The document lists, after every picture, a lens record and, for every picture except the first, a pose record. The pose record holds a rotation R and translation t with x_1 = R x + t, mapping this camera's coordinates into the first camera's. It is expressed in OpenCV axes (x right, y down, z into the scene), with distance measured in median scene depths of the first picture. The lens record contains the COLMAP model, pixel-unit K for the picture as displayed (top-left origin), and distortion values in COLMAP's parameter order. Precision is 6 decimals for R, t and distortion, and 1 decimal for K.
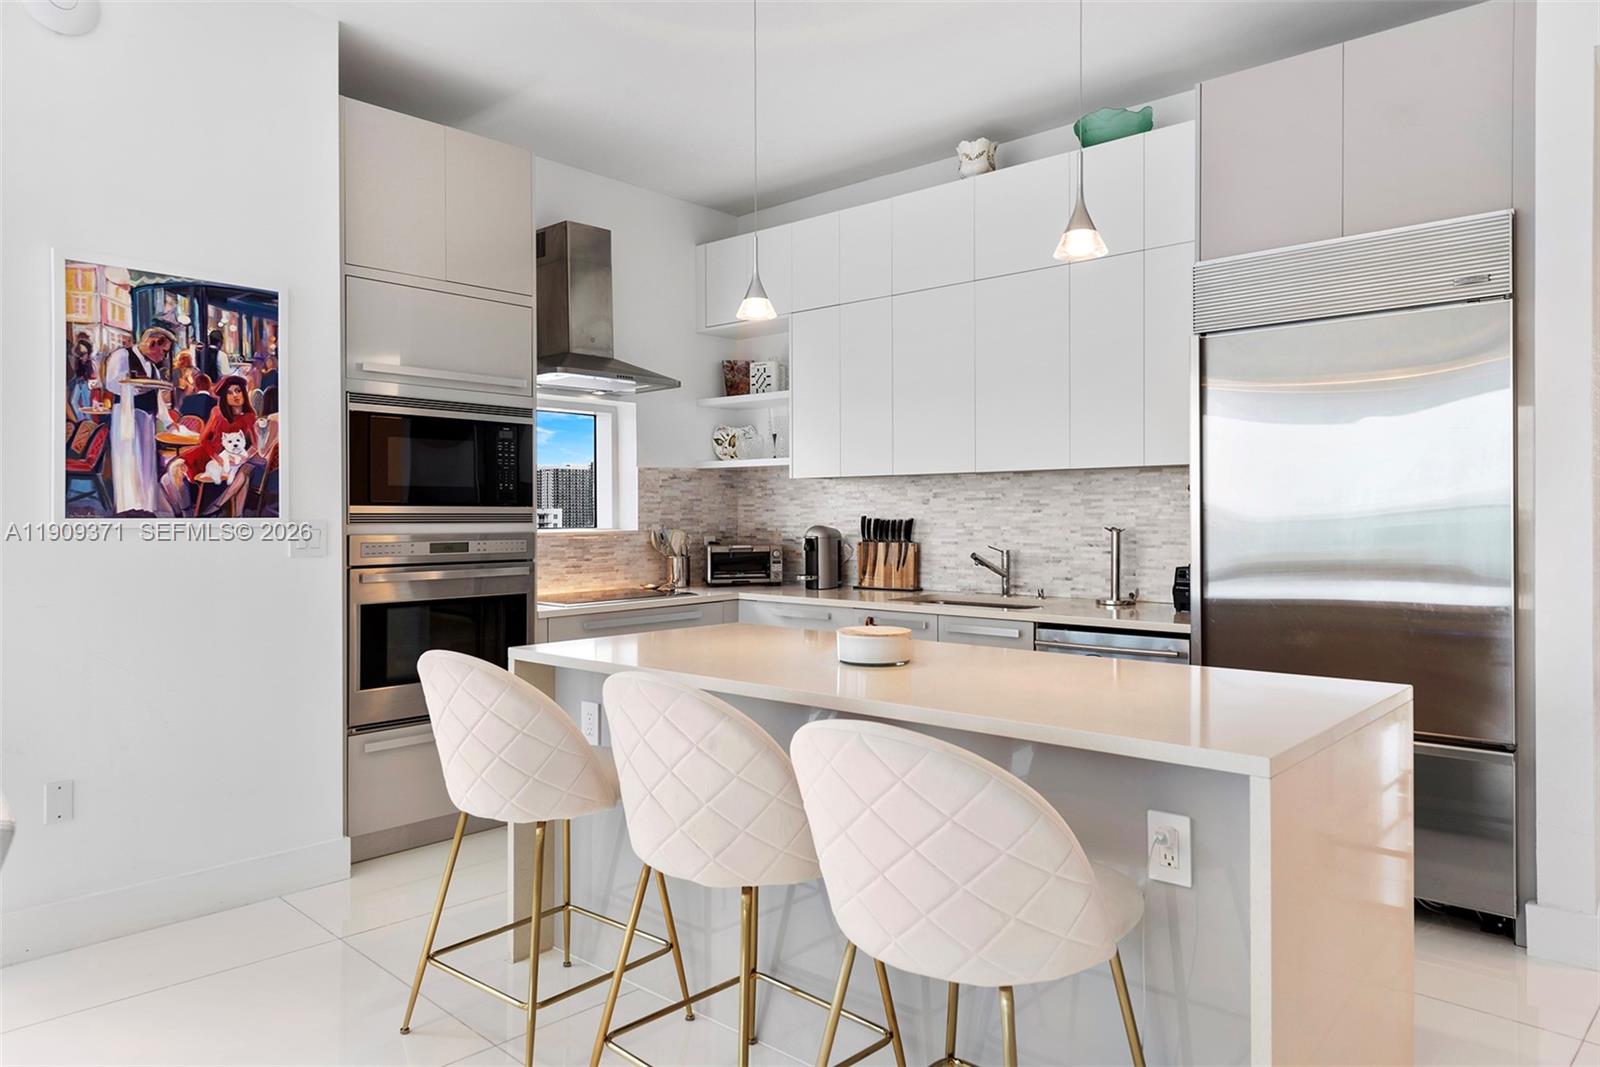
lens RADIAL K [[1043.3, 0, 808.3], [0, 1043.3, 514.3], [0, 0, 1]] dist [-0.002860, -0.001432]
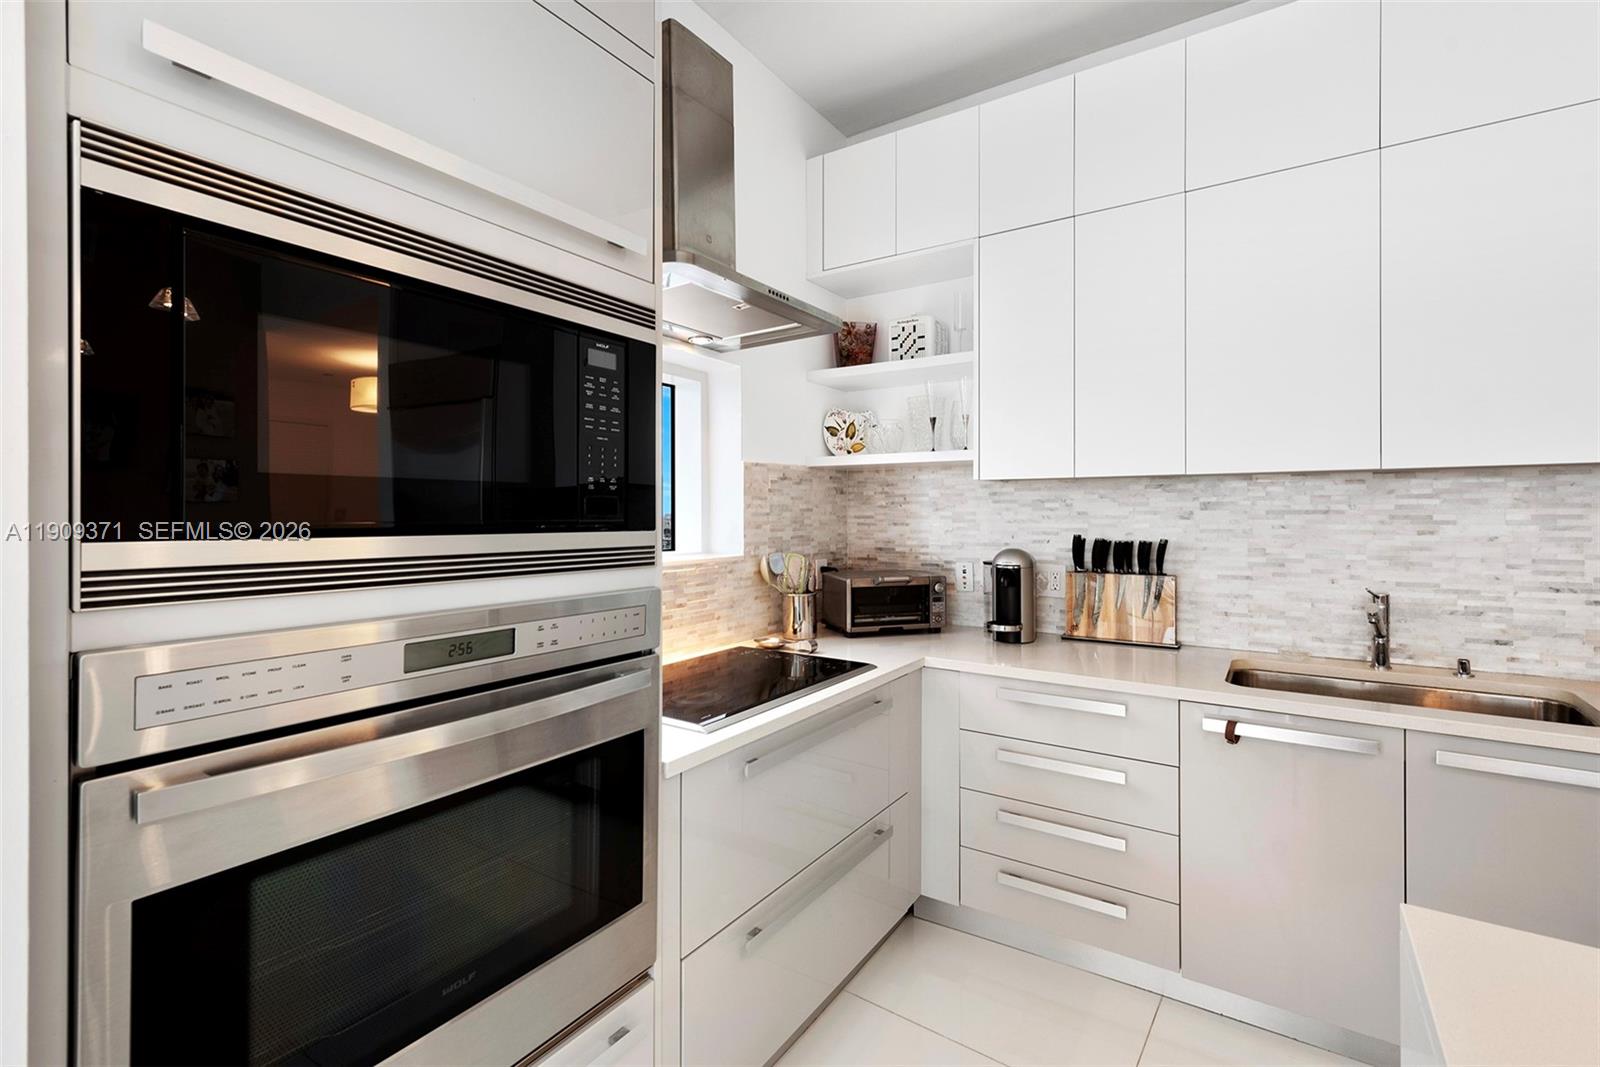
lens RADIAL K [[724.7, 0, 797.5], [0, 724.7, 516.3], [0, 0, 1]] dist [0.001176, 0.000169]
pose [[0.991632, 0.003165, 0.129059, -0.226237], [-0.003413, 0.999993, 0.001699, -0.012834], [-0.129052, -0.002125, 0.991636, 0.635896]]
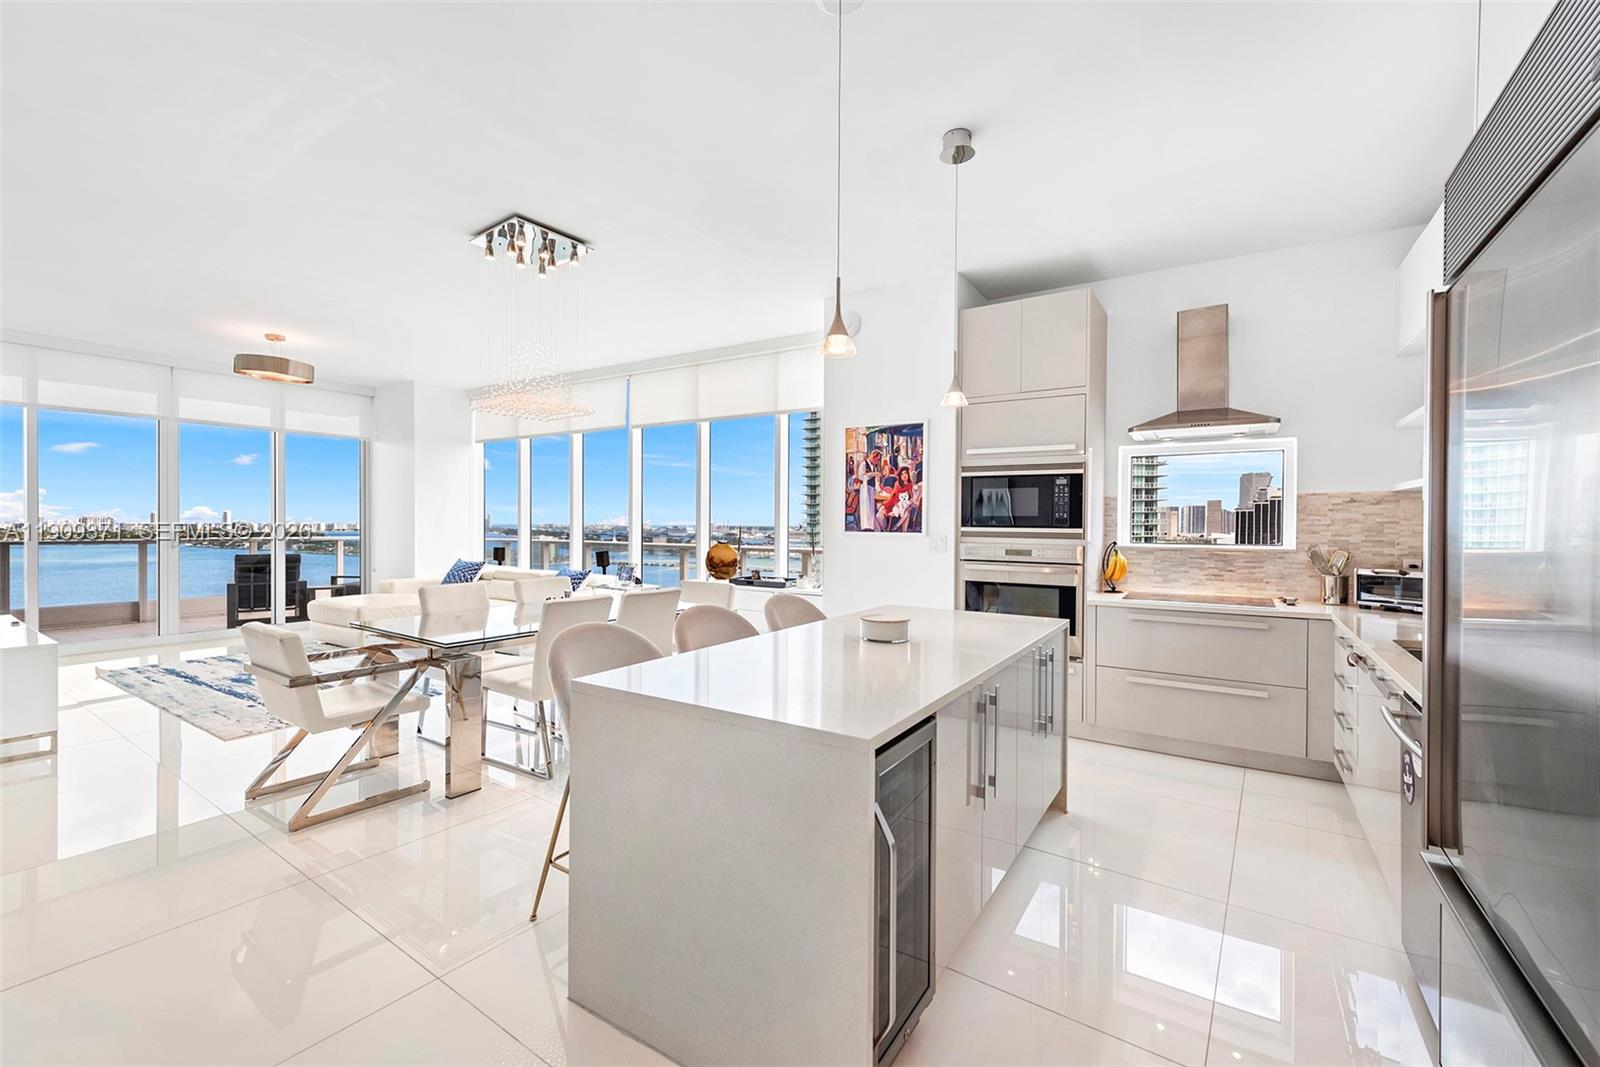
lens RADIAL K [[675.7, 0, 796.9], [0, 675.7, 529.9], [0, 0, 1]] dist [0.012421, -0.000085]
pose [[0.152449, 0.016193, -0.988179, 0.580126], [-0.006684, 0.999860, 0.015353, -0.016168], [0.988289, 0.004264, 0.152536, 0.418503]]
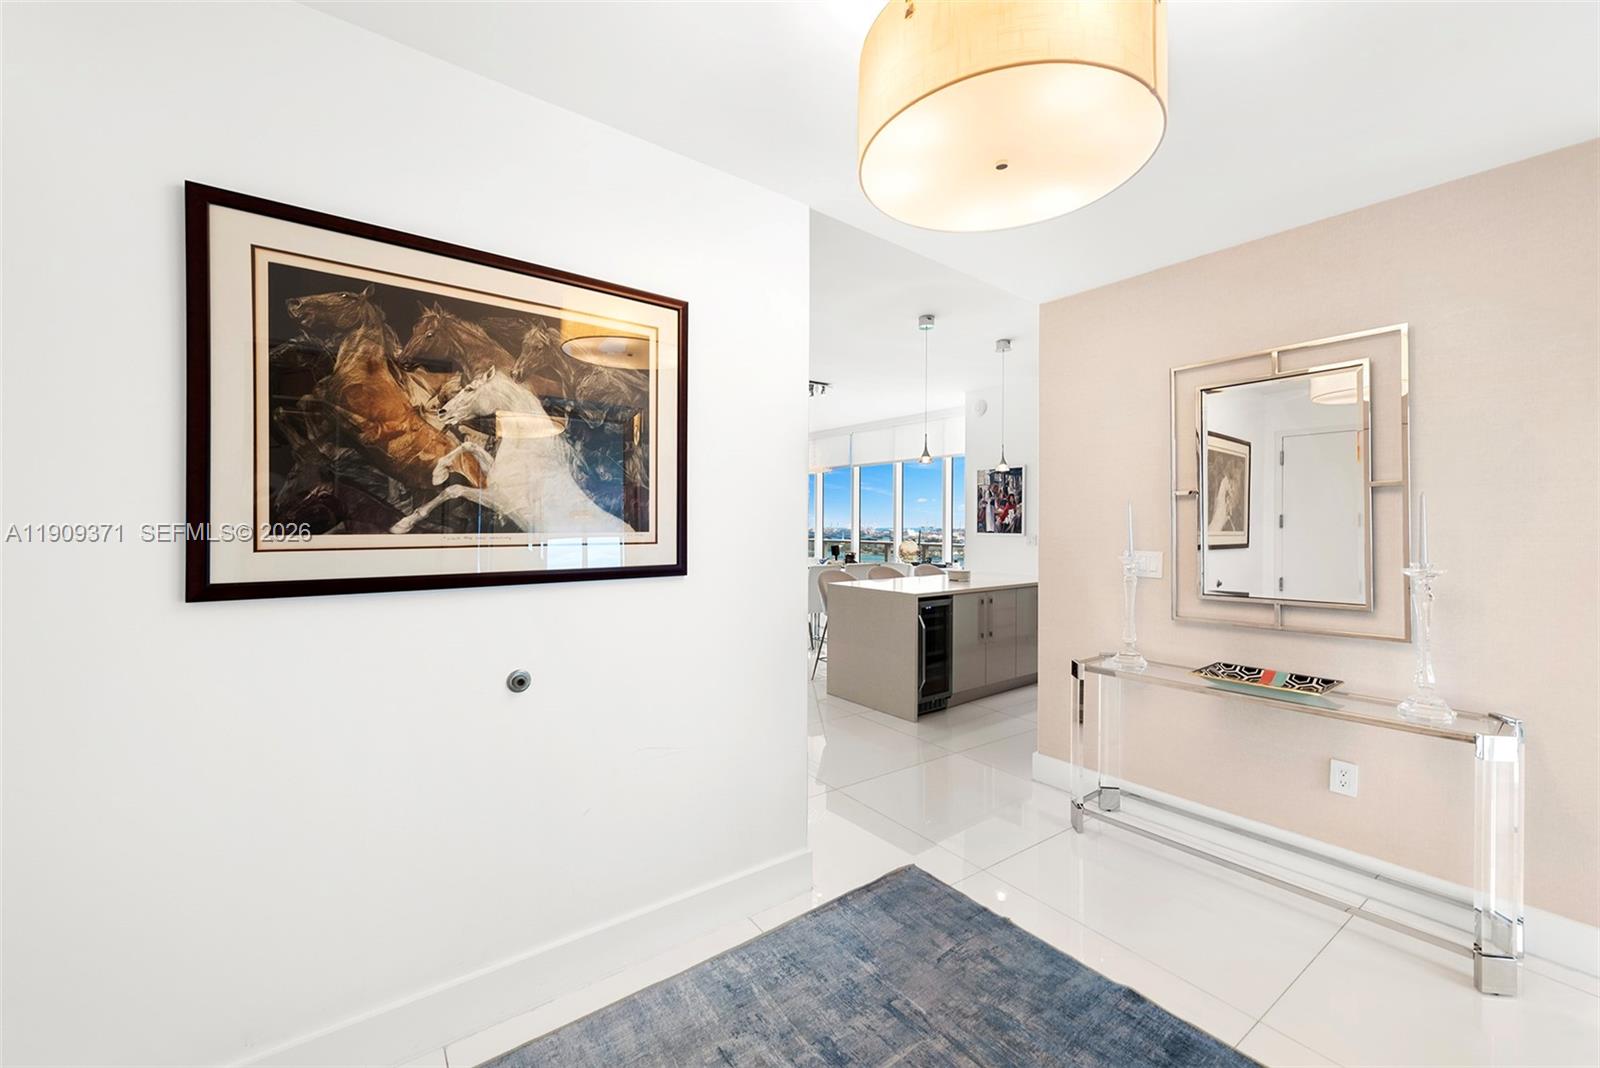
lens RADIAL K [[627.8, 0, 797.3], [0, 627.8, 523.8], [0, 0, 1]] dist [0.011905, -0.000297]
pose [[-0.181481, 0.001819, -0.983393, 1.243560], [-0.003036, 0.999992, 0.002410, -0.023540], [0.983390, 0.003423, -0.181474, 0.492096]]
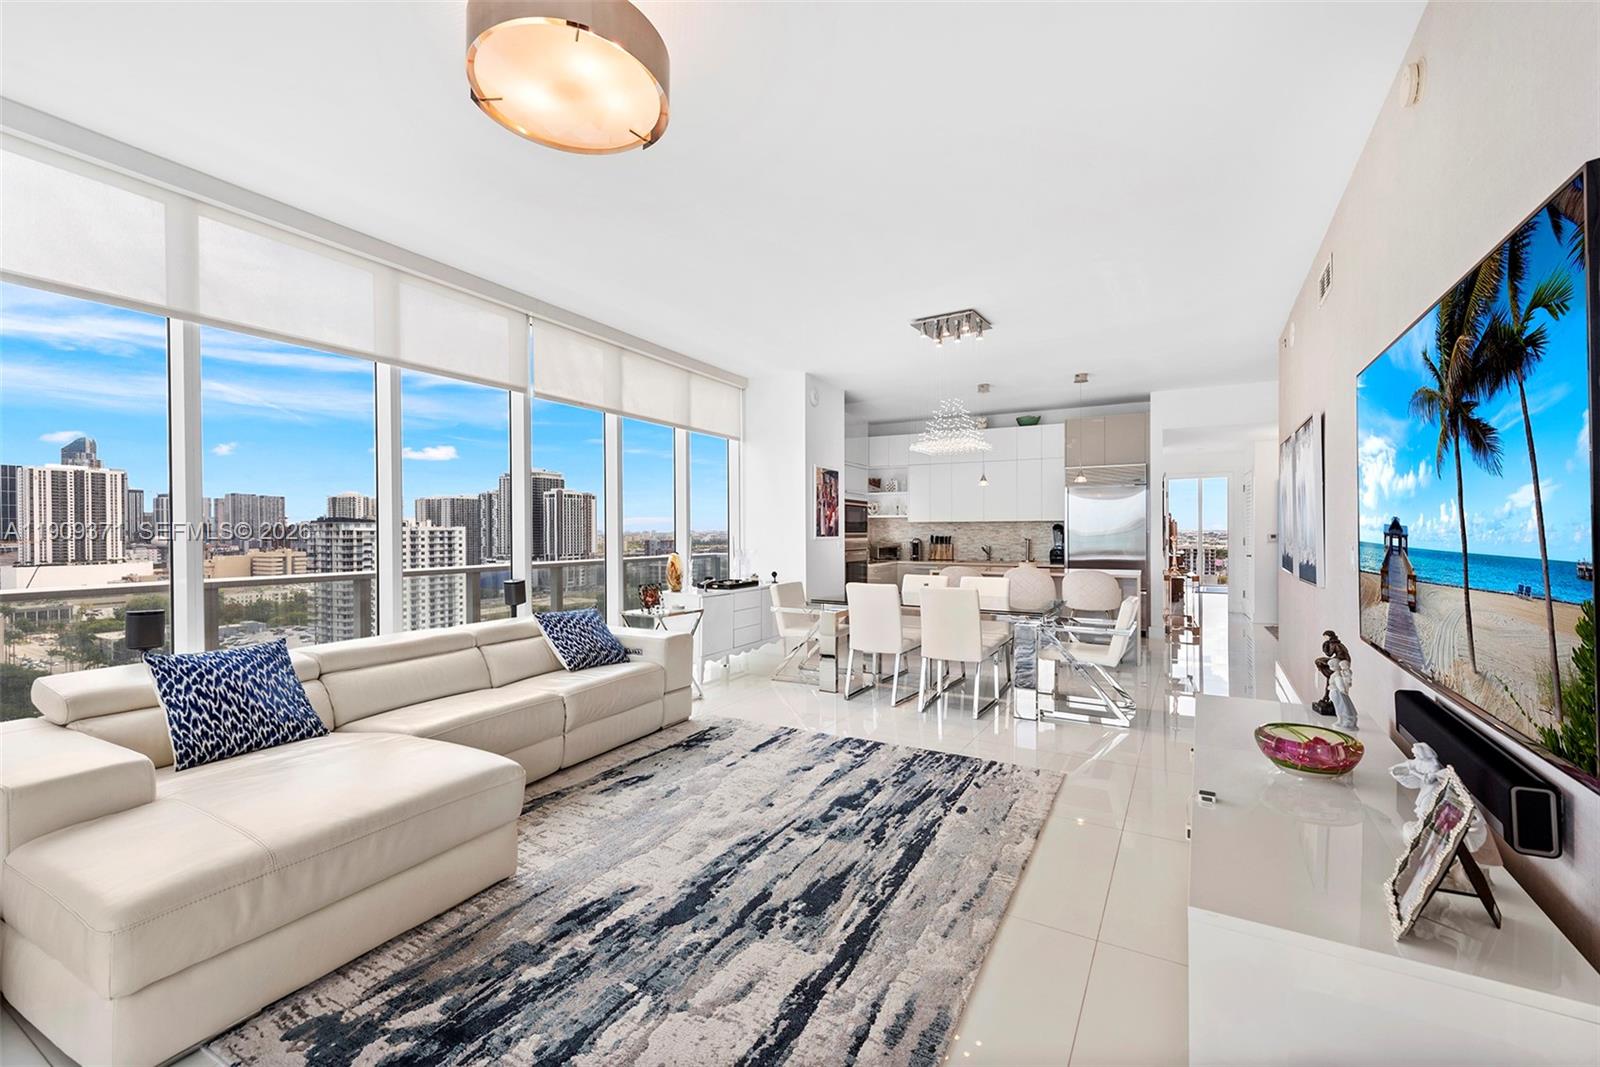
lens RADIAL K [[675.7, 0, 796.9], [0, 675.7, 529.9], [0, 0, 1]] dist [0.012421, -0.000085]
pose [[0.971474, 0.001339, 0.237142, -0.892782], [-0.000993, 0.999998, -0.001581, -0.011308], [-0.237144, 0.001300, 0.971474, -0.882888]]
